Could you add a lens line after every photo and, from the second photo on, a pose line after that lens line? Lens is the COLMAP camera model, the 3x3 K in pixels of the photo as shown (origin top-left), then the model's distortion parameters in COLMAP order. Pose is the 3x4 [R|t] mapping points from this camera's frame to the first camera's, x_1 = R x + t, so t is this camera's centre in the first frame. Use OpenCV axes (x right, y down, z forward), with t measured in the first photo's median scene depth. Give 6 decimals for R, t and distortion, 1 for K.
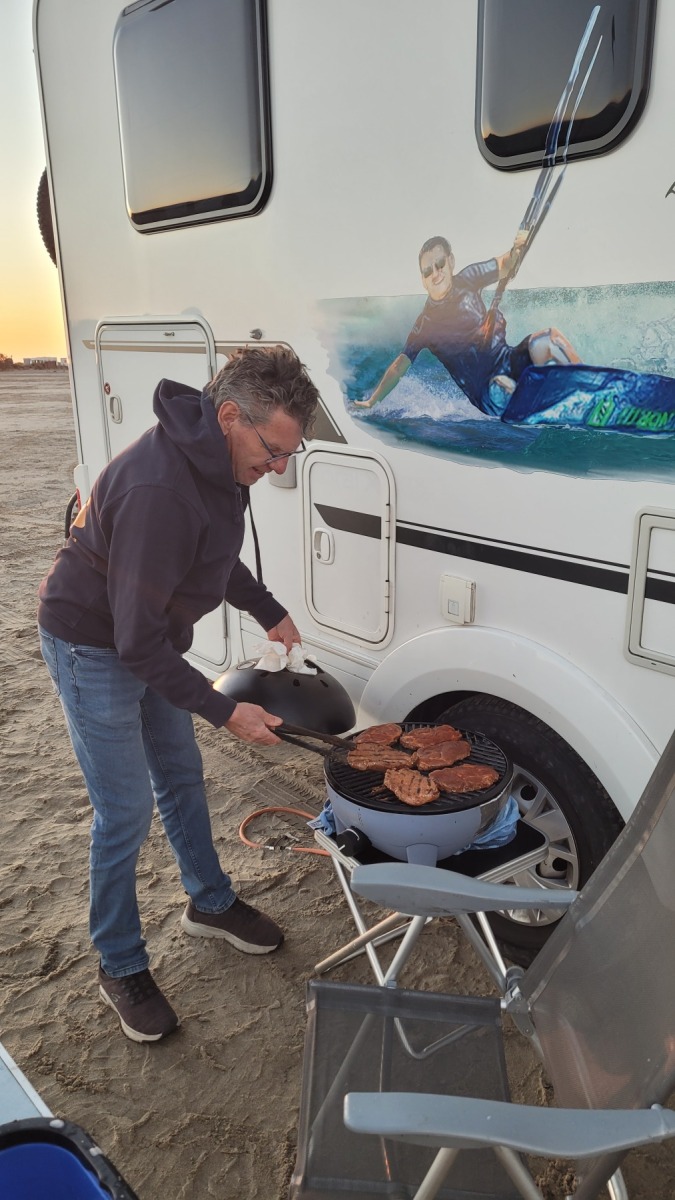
lens RADIAL K [[922.7, 0, 367.8], [0, 922.7, 609.6], [0, 0, 1]] dist [0.071872, -0.064816]
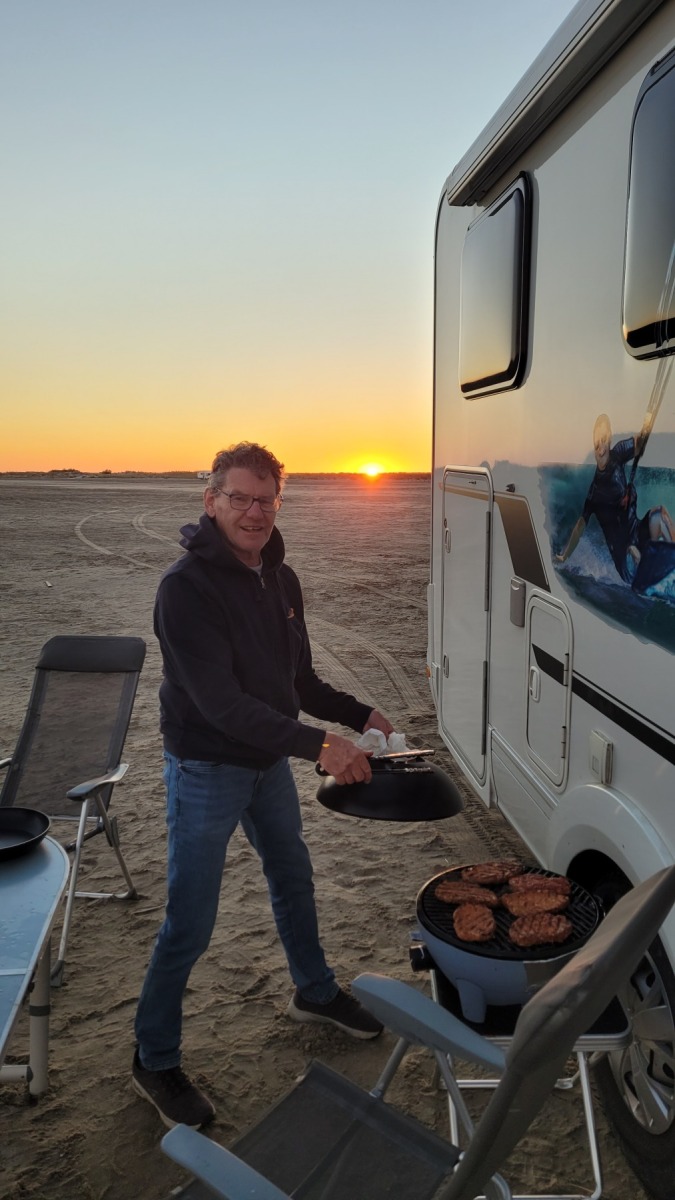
lens RADIAL K [[922.7, 0, 345.6], [0, 922.7, 600.8], [0, 0, 1]] dist [0.071872, -0.064816]
pose [[0.810309, 0.100909, -0.577250, 0.425736], [-0.168965, 0.983459, -0.065265, -0.064060], [0.561116, 0.150420, 0.813955, 0.000637]]
